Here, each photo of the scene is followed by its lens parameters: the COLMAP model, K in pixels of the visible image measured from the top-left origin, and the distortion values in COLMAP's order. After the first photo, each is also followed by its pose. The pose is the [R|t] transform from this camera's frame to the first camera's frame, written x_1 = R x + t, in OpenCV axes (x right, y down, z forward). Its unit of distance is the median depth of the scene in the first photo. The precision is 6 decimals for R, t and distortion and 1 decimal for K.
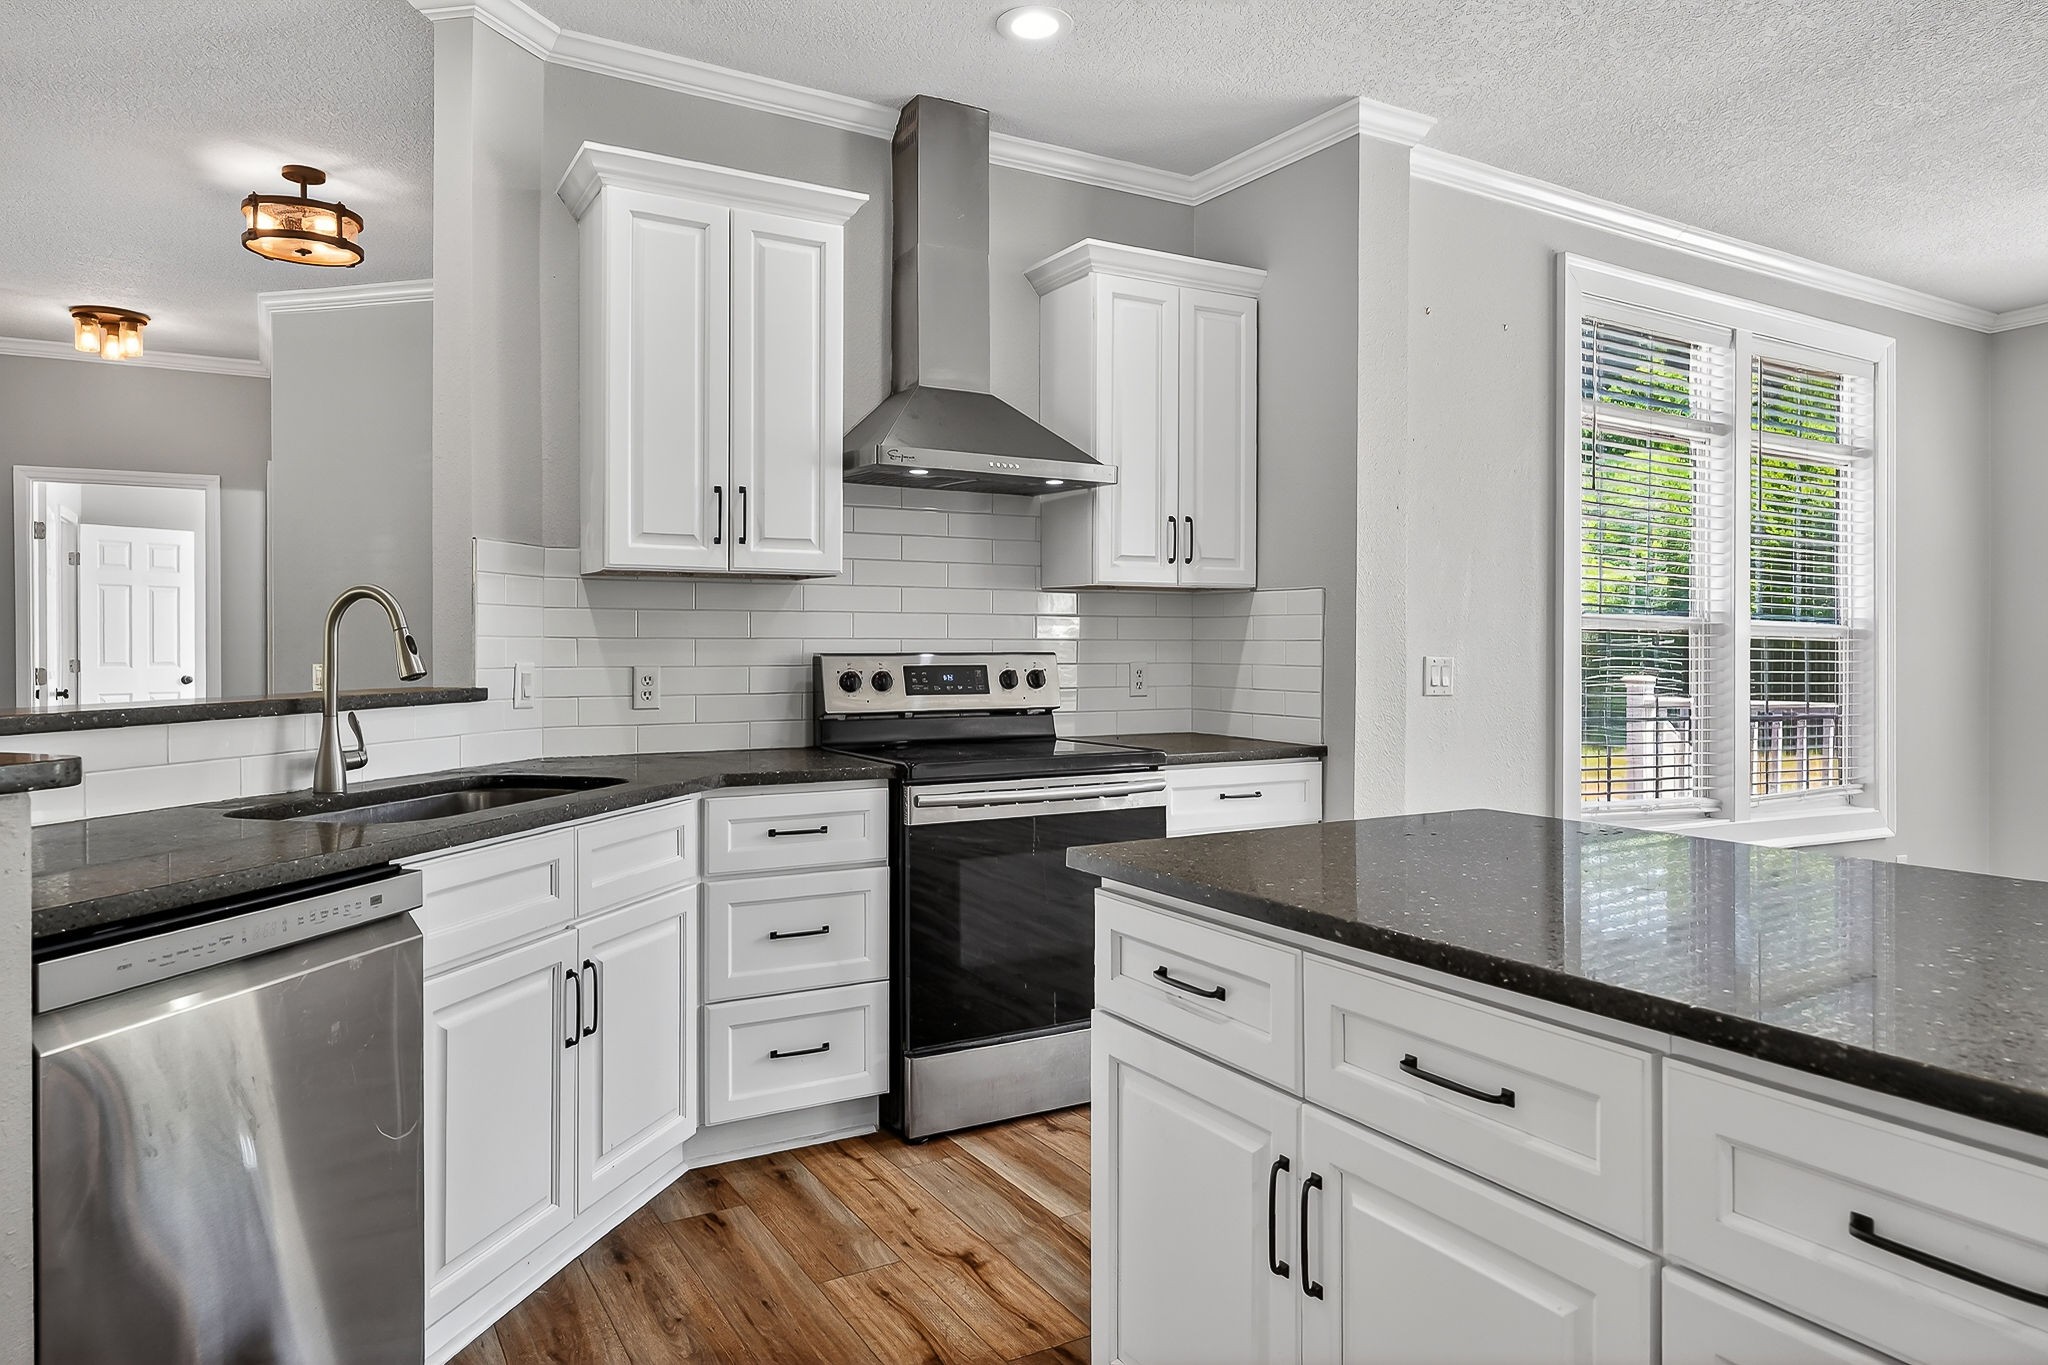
lens RADIAL K [[1303.0, 0, 1019.7], [0, 1303.0, 652.2], [0, 0, 1]] dist [-0.017472, 0.000584]
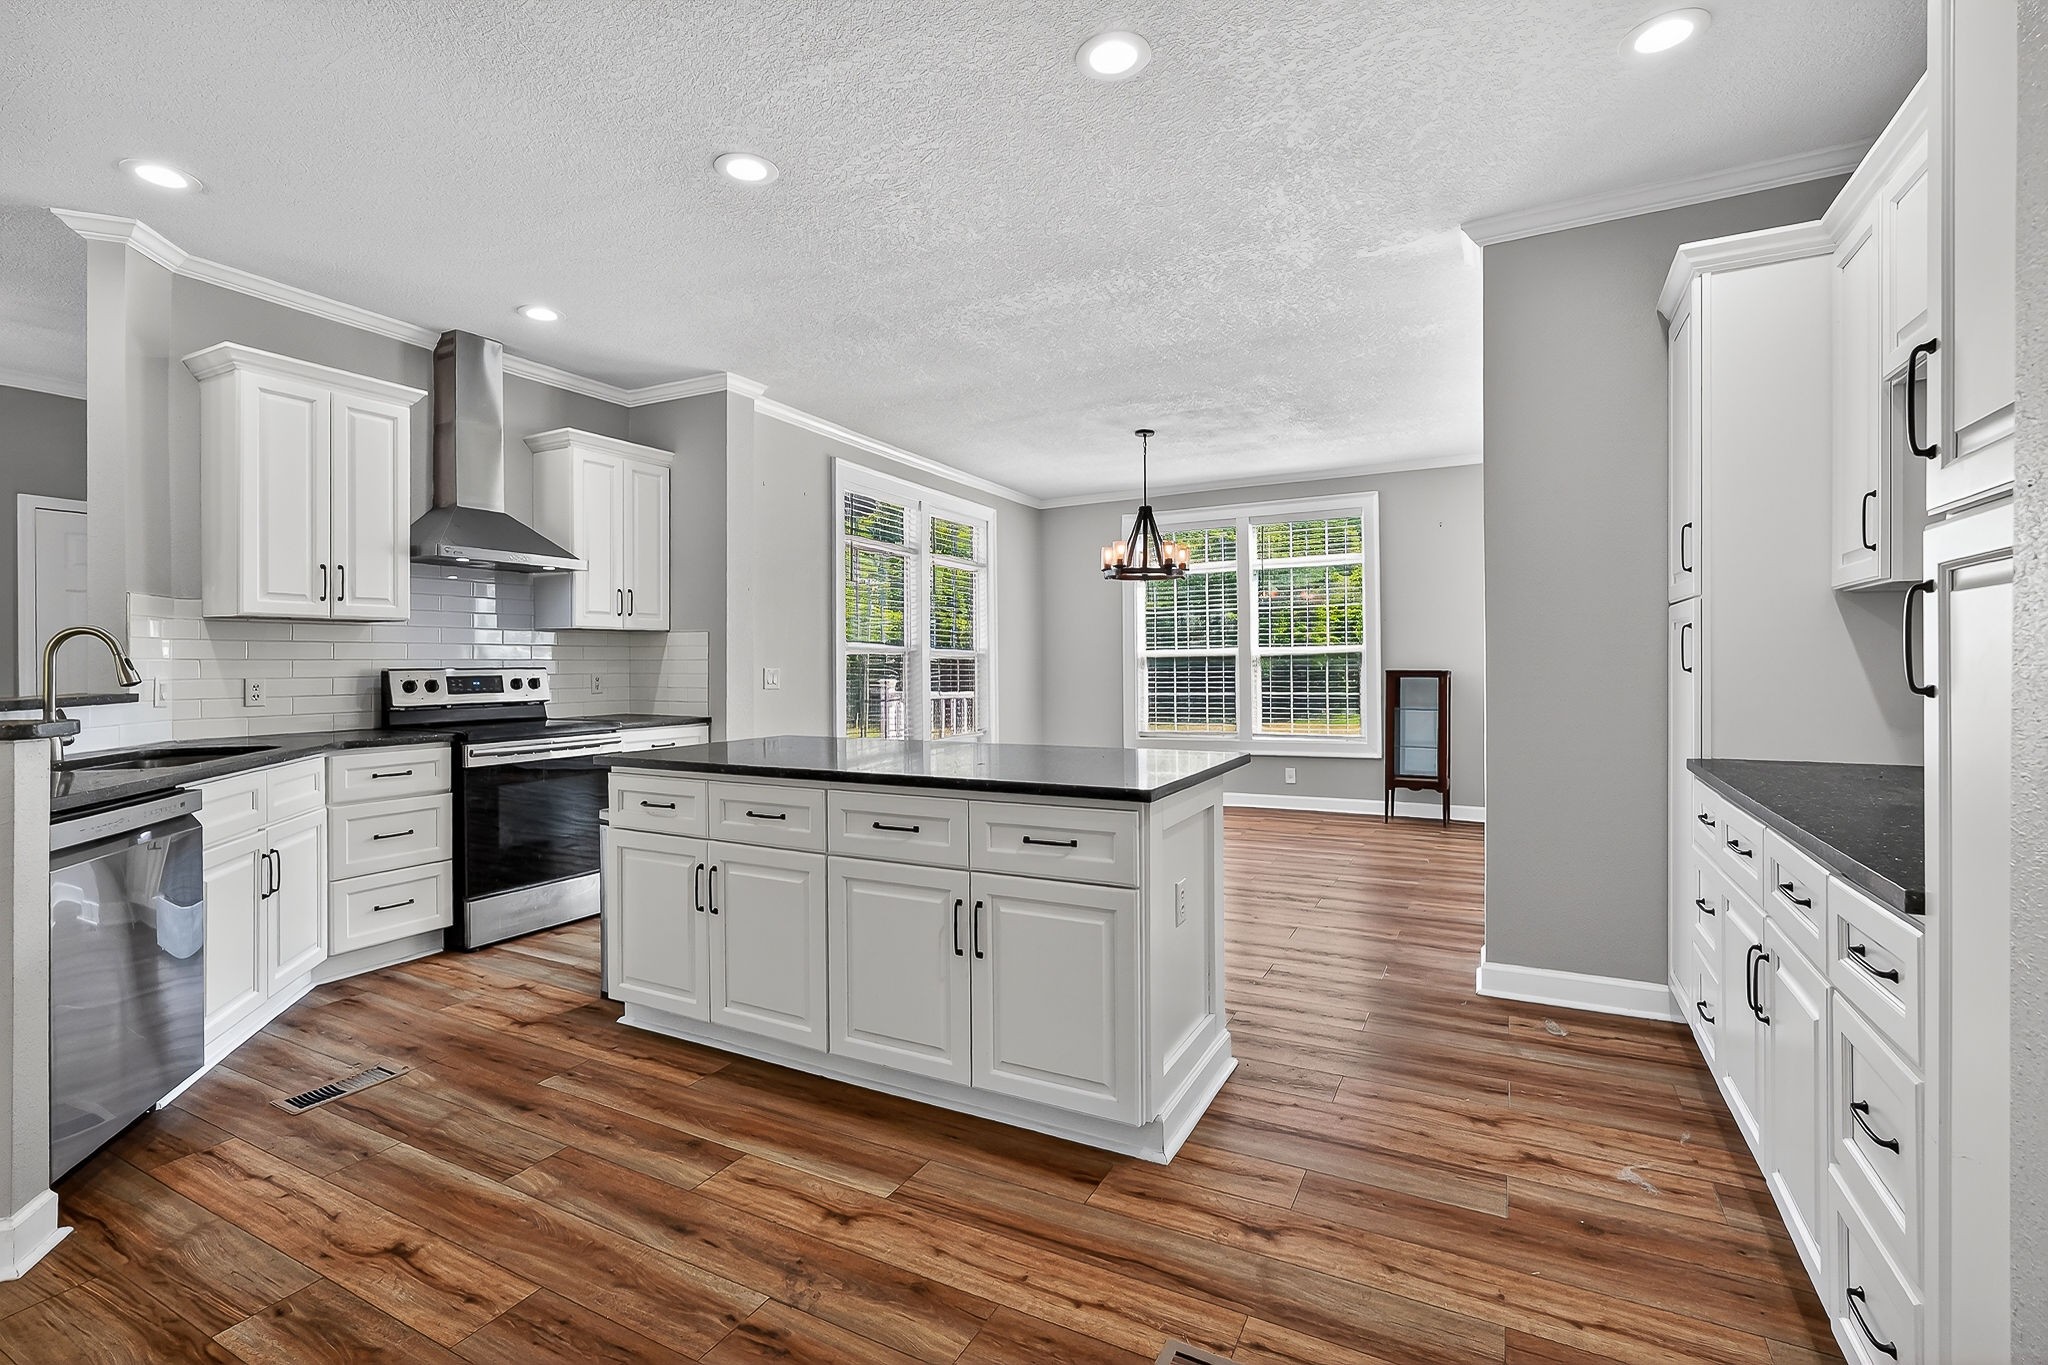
lens RADIAL K [[950.8, 0, 1014.5], [0, 950.8, 668.3], [0, 0, 1]] dist [-0.000108, 0.000344]
pose [[0.853711, -0.008335, 0.520680, -0.108905], [0.009148, 0.999958, 0.001008, 0.006126], [-0.520667, 0.003903, 0.853751, -0.414346]]
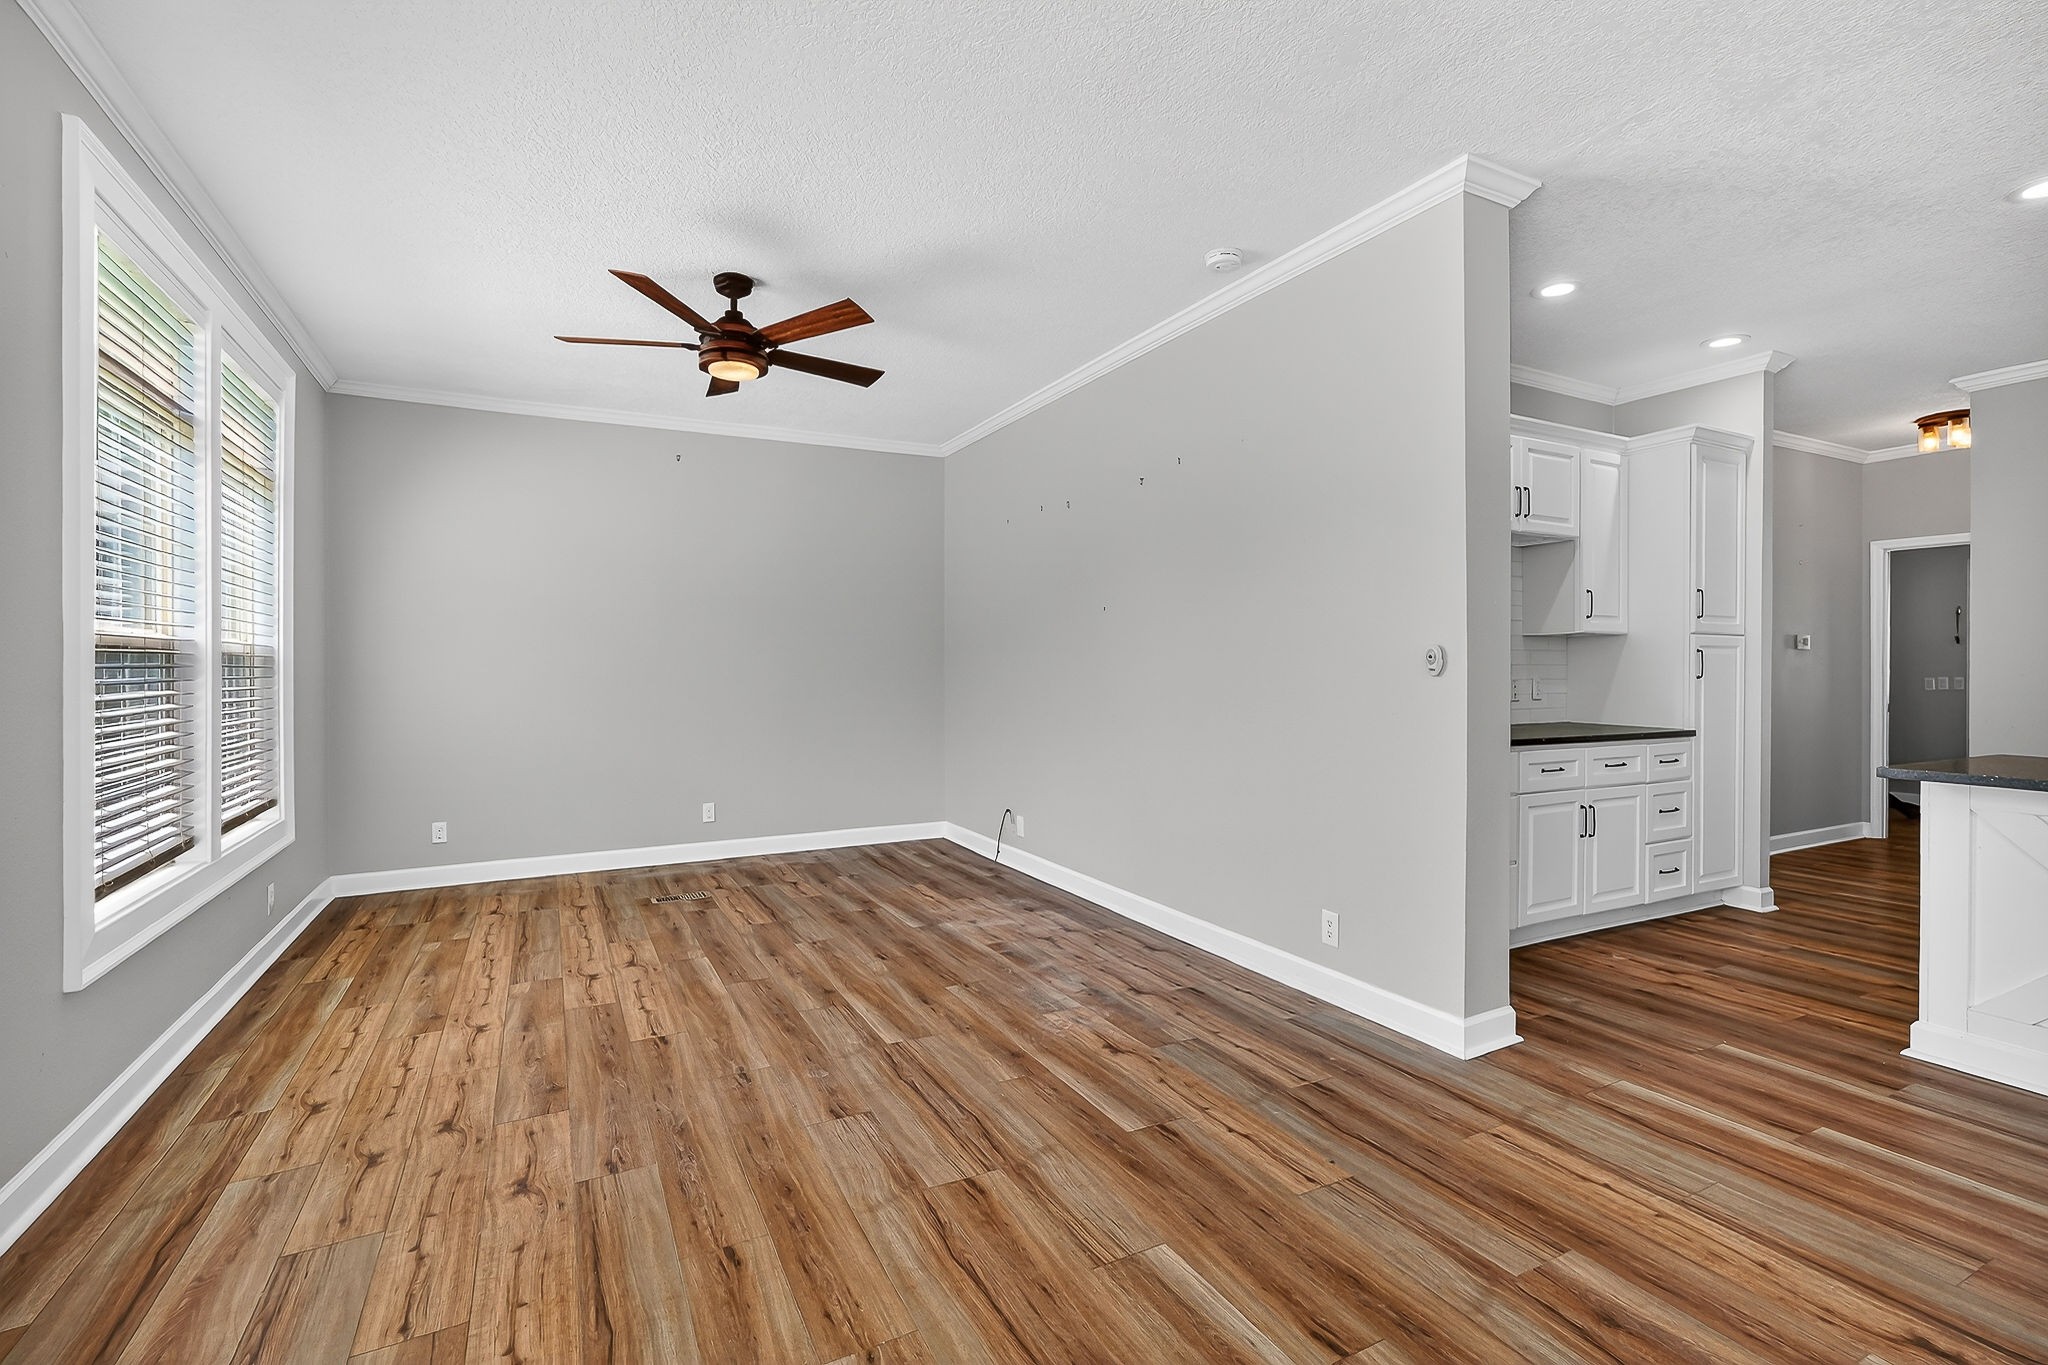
lens RADIAL K [[913.9, 0, 1024.0], [0, 913.9, 682.5], [0, 0, 1]] dist [-0.000030, -0.000017]
pose [[-0.997629, -0.001150, 0.068818, 1.214539], [0.000214, 0.999804, 0.019816, -0.002249], [-0.068828, 0.019784, -0.997432, 1.058622]]
